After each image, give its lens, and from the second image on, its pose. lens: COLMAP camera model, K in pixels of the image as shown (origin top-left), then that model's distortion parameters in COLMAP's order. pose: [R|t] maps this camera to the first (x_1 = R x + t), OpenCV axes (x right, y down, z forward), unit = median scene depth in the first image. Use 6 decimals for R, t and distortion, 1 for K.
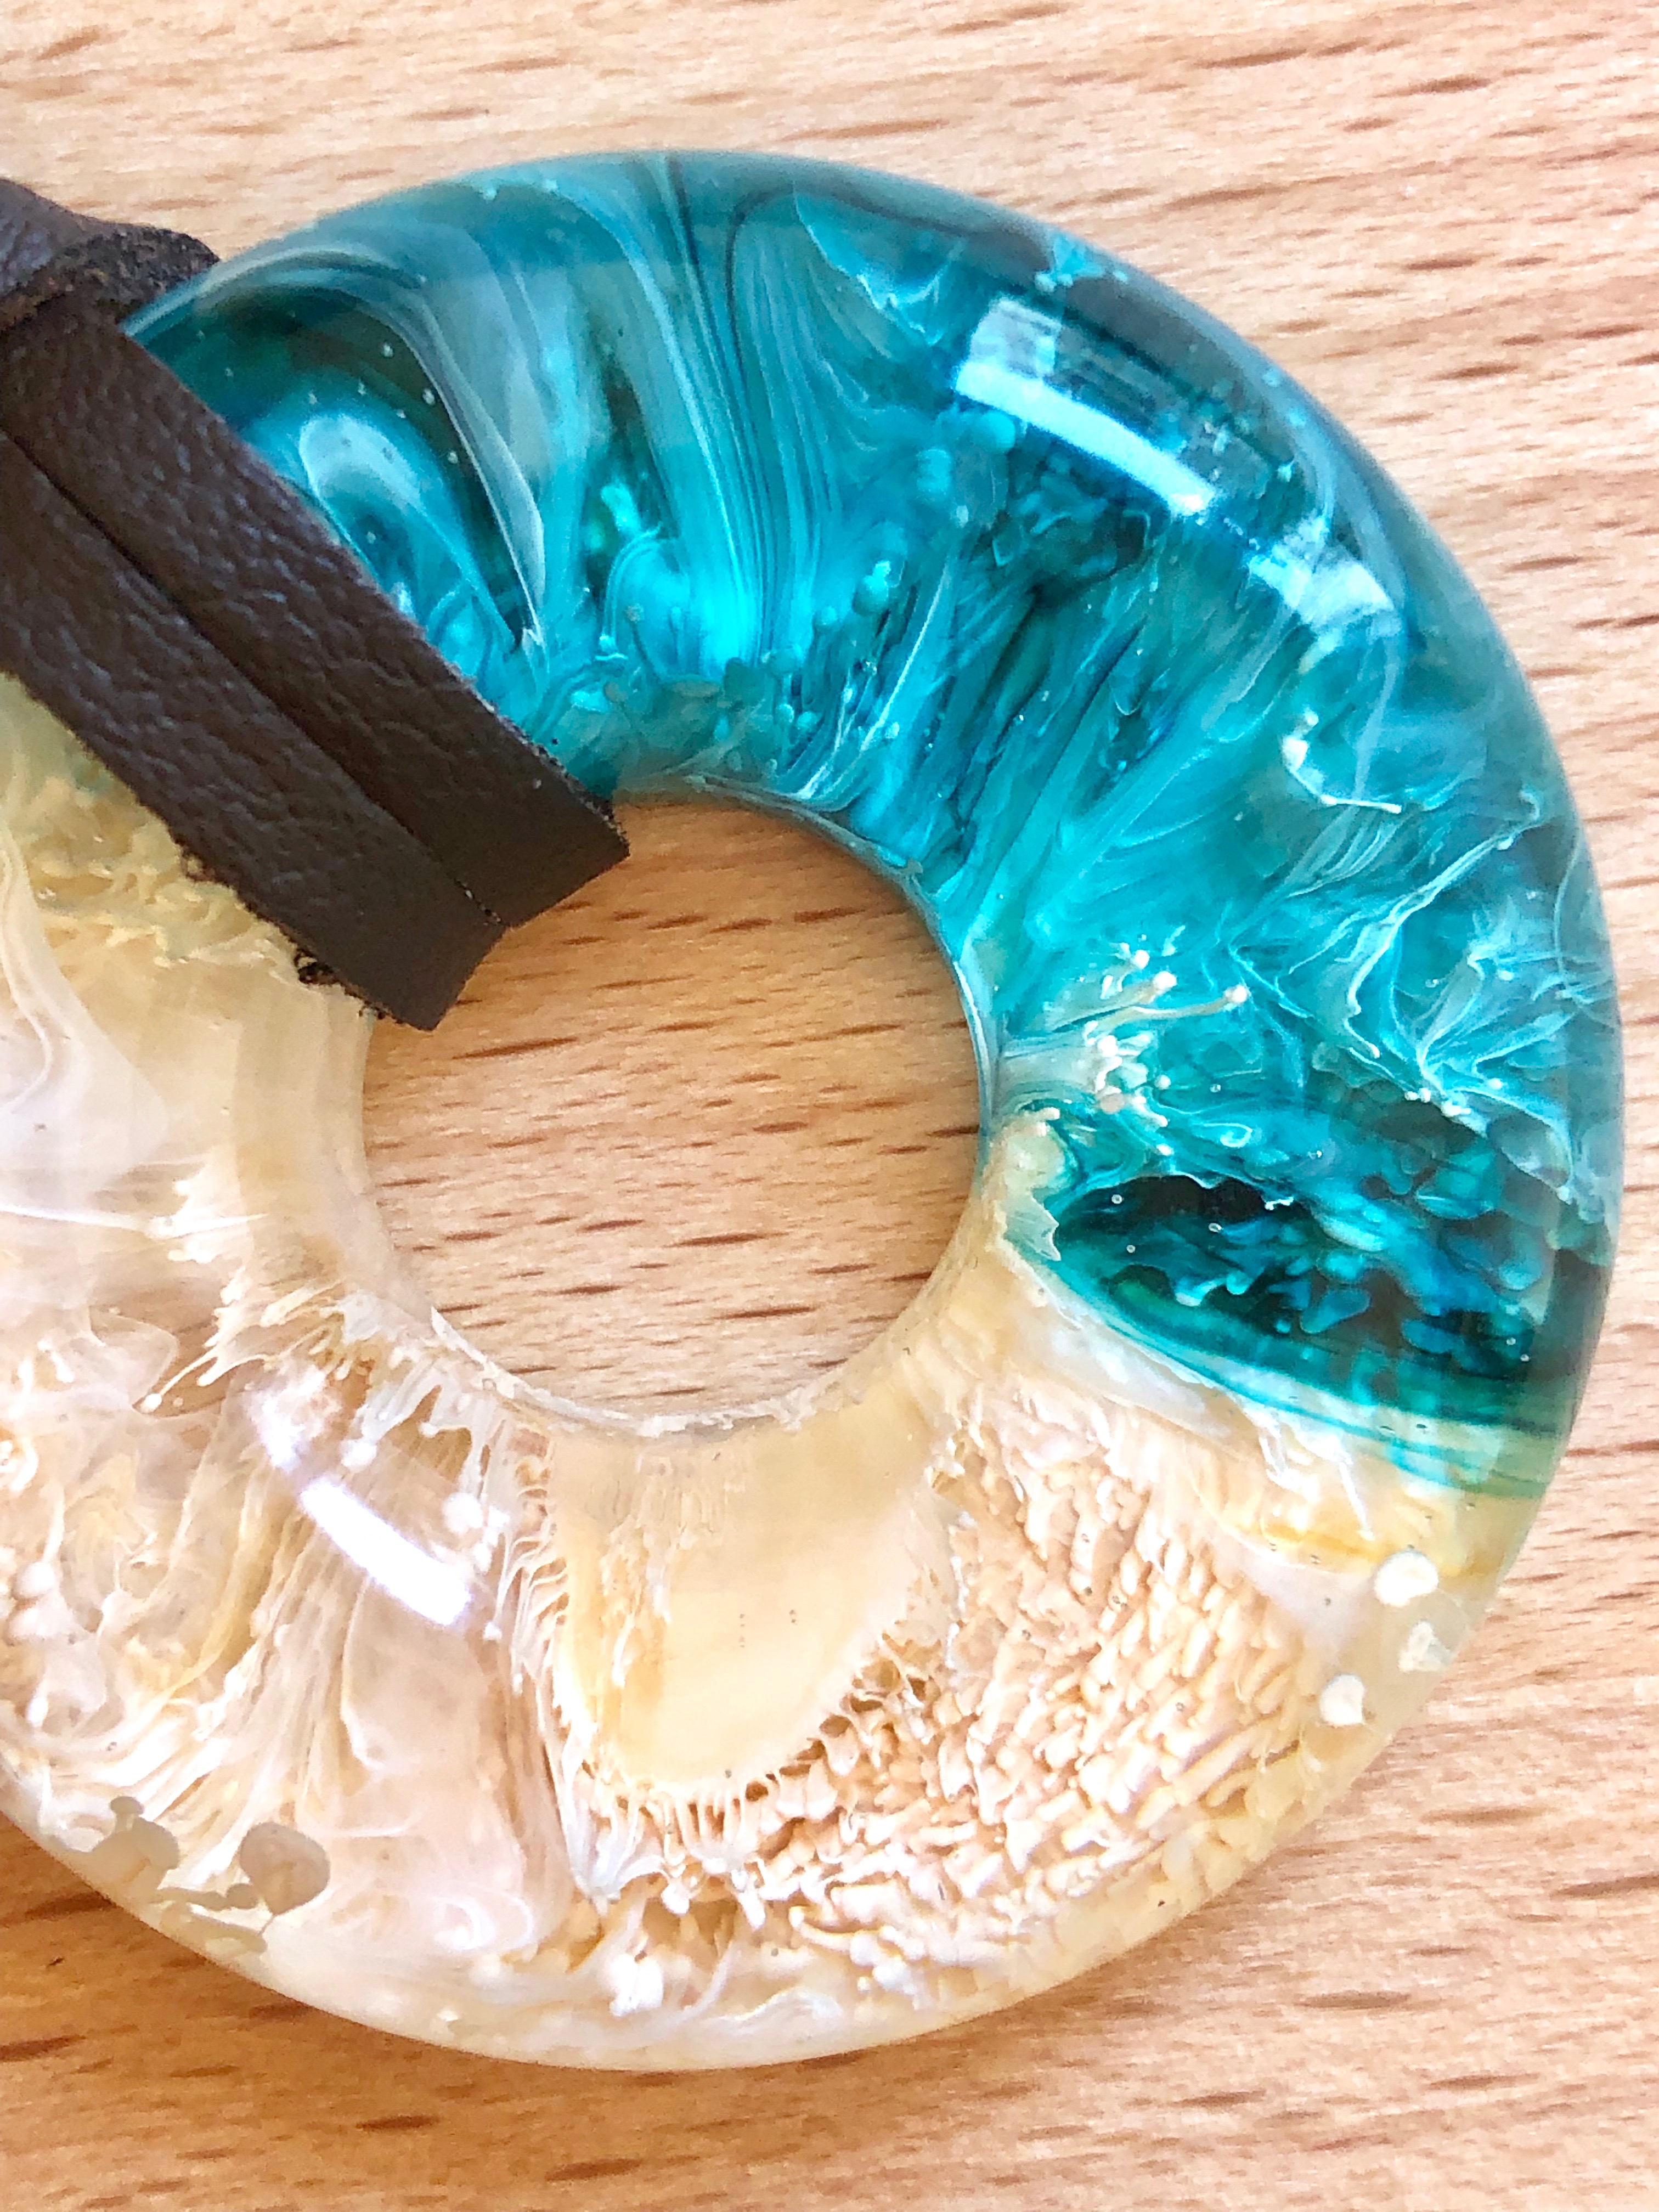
lens RADIAL K [[3615.2, 0, 831.8], [0, 3615.2, 1103.1], [0, 0, 1]] dist [0.091072, 0.073791]
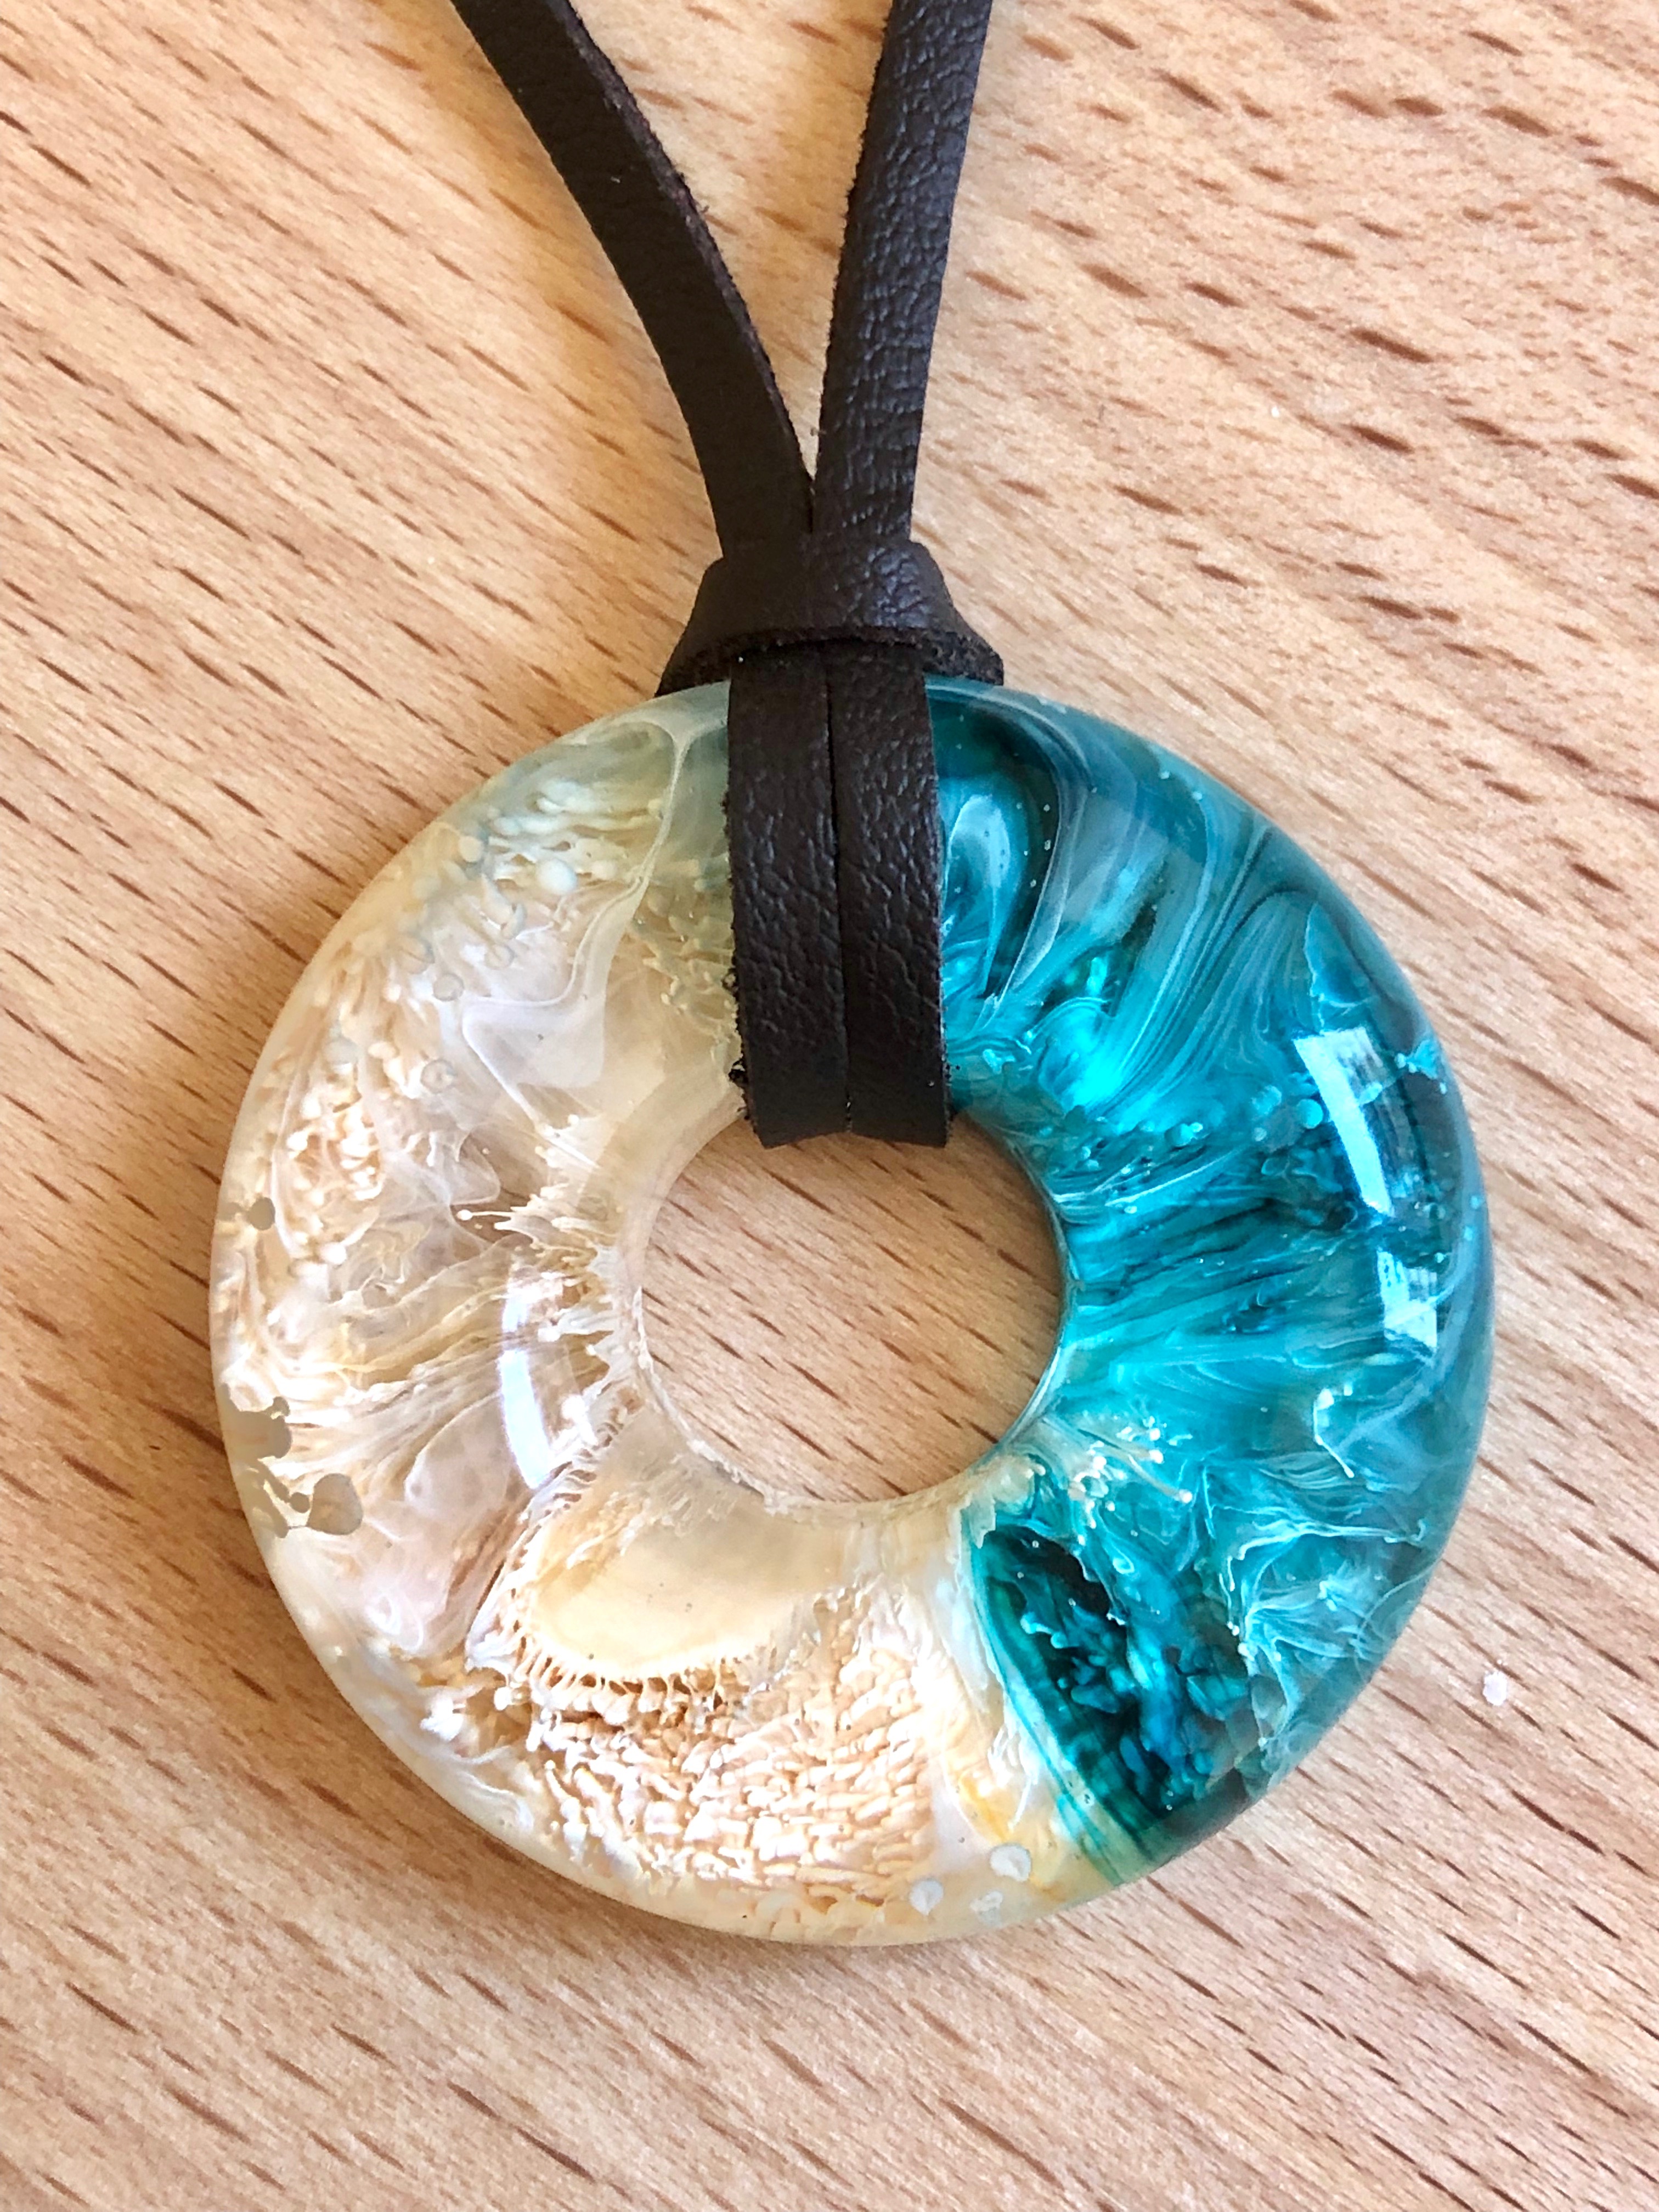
lens RADIAL K [[3809.7, 0, 866.8], [0, 3809.7, 1072.8], [0, 0, 1]] dist [0.230618, -1.418120]
pose [[0.745826, 0.665702, -0.024165, -0.063397], [-0.666134, 0.745483, -0.022794, -0.035556], [0.002841, 0.033097, 0.999448, -0.573437]]
